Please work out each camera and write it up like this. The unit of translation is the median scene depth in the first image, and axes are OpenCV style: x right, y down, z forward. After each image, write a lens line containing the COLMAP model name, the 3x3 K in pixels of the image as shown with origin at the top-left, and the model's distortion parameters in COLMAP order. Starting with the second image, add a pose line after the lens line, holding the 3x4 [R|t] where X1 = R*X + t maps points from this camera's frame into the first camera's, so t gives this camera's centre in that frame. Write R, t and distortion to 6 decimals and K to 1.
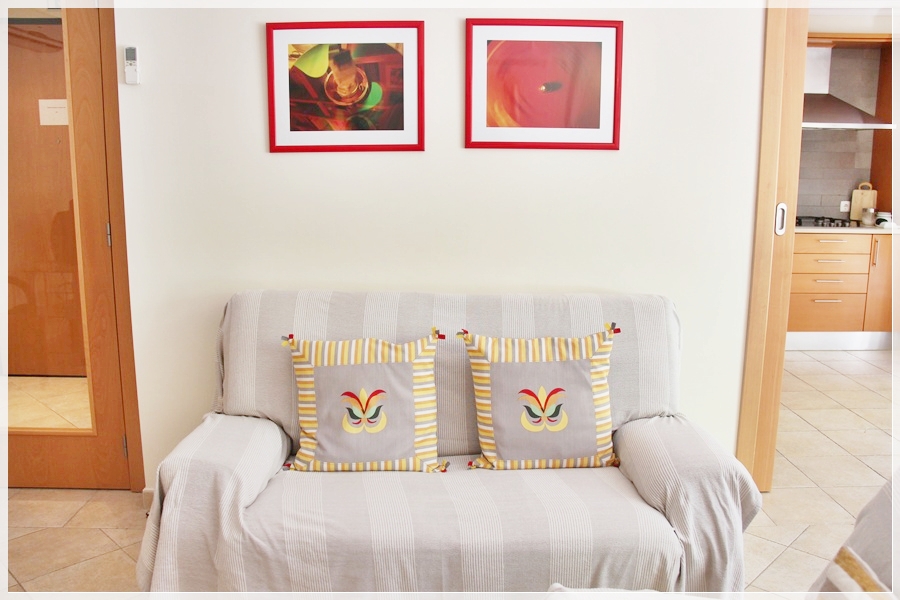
lens RADIAL K [[786.4, 0, 450.3], [0, 786.4, 256.3], [0, 0, 1]] dist [-0.269844, 0.409784]
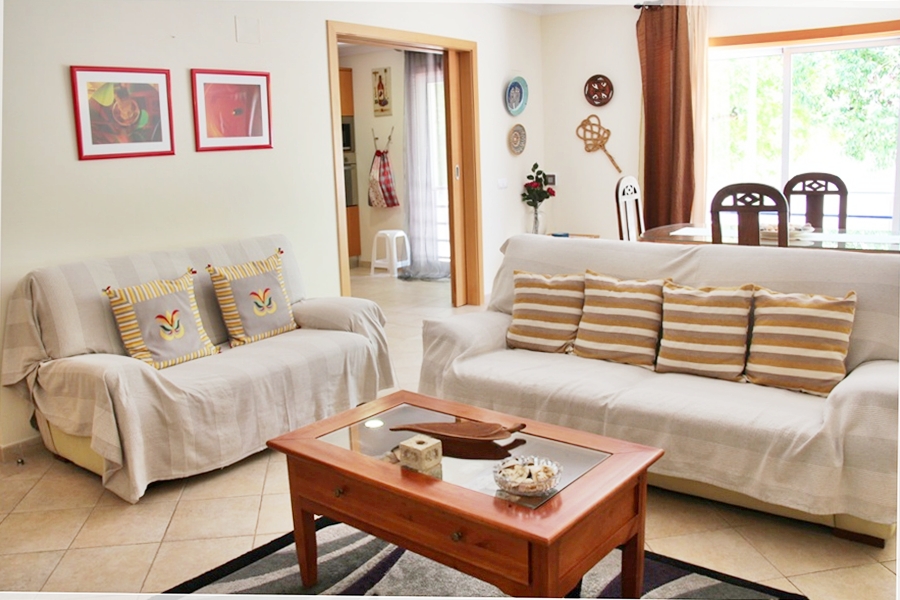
lens RADIAL K [[769.3, 0, 450.0], [0, 769.3, 300.0], [0, 0, 1]] dist [-0.187498, 0.174089]
pose [[0.607322, -0.182214, 0.773278, -0.919390], [0.135566, 0.982836, 0.125122, 0.039634], [-0.782804, 0.028841, 0.621599, -0.356862]]
